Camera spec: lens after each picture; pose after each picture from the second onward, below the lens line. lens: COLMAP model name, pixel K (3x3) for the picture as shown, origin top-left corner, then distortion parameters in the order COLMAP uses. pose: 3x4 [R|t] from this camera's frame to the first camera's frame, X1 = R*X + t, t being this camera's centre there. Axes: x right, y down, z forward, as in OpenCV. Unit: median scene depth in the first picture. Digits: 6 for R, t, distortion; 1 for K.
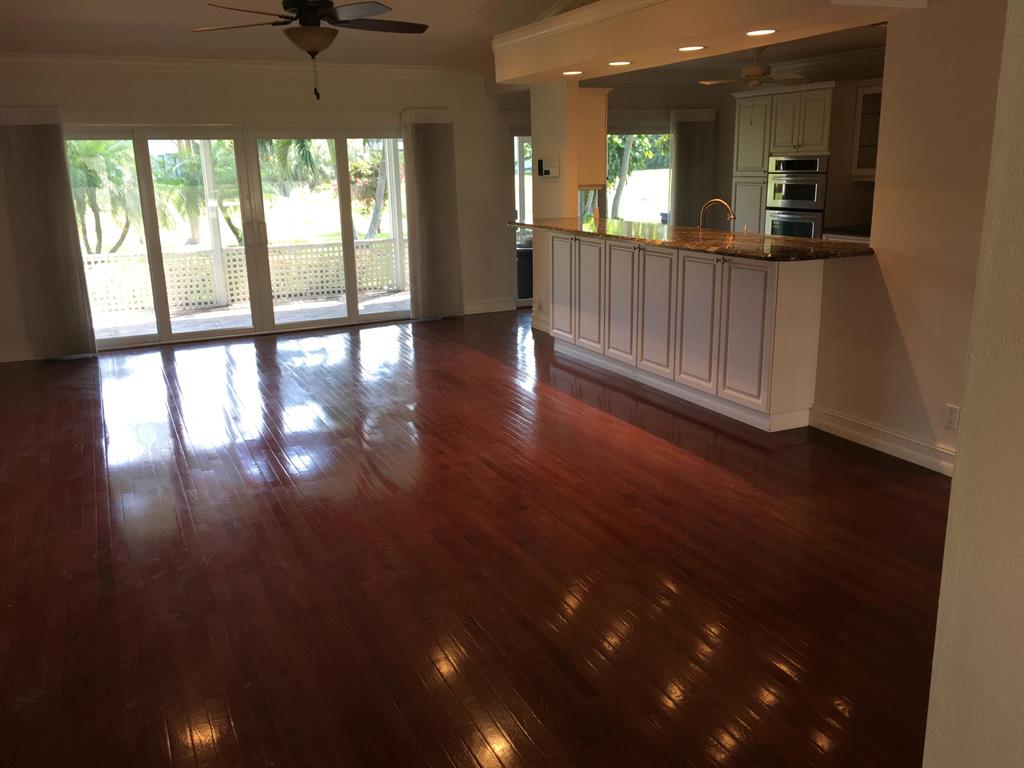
lens RADIAL K [[872.0, 0, 518.3], [0, 872.0, 386.4], [0, 0, 1]] dist [0.062211, -0.026869]
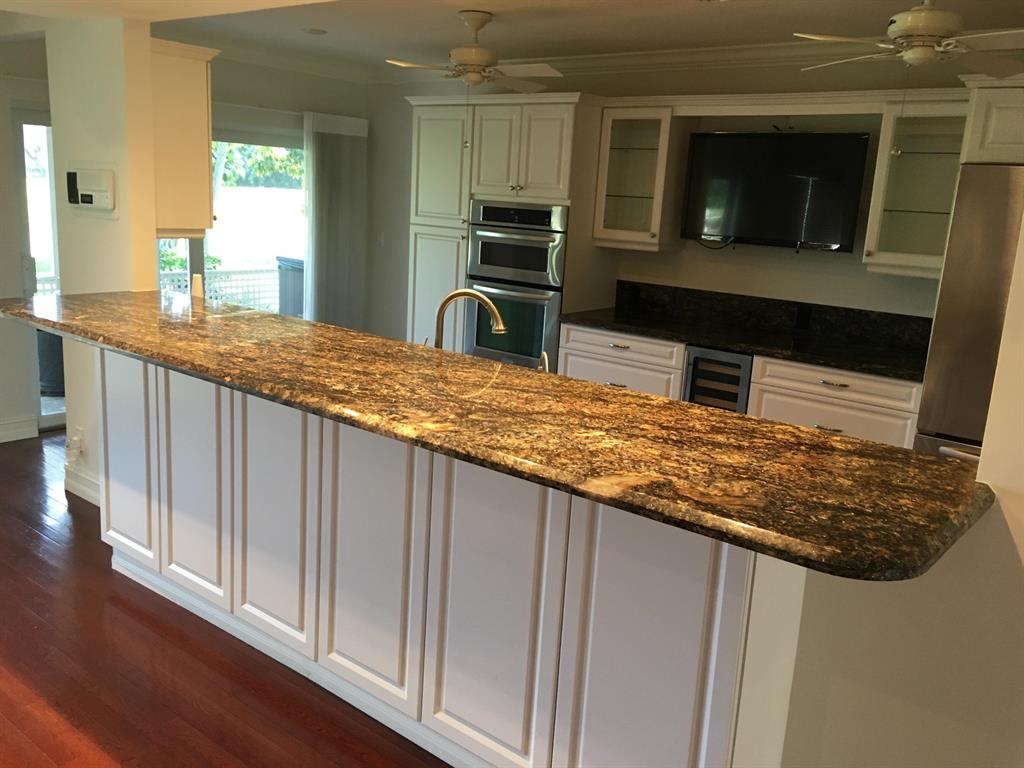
lens RADIAL K [[872.0, 0, 510.8], [0, 872.0, 381.5], [0, 0, 1]] dist [0.062211, -0.026869]
pose [[0.897920, -0.024085, 0.439500, 0.025339], [0.036614, 0.999128, -0.020051, -0.120077], [-0.438634, 0.034096, 0.898019, 0.438342]]
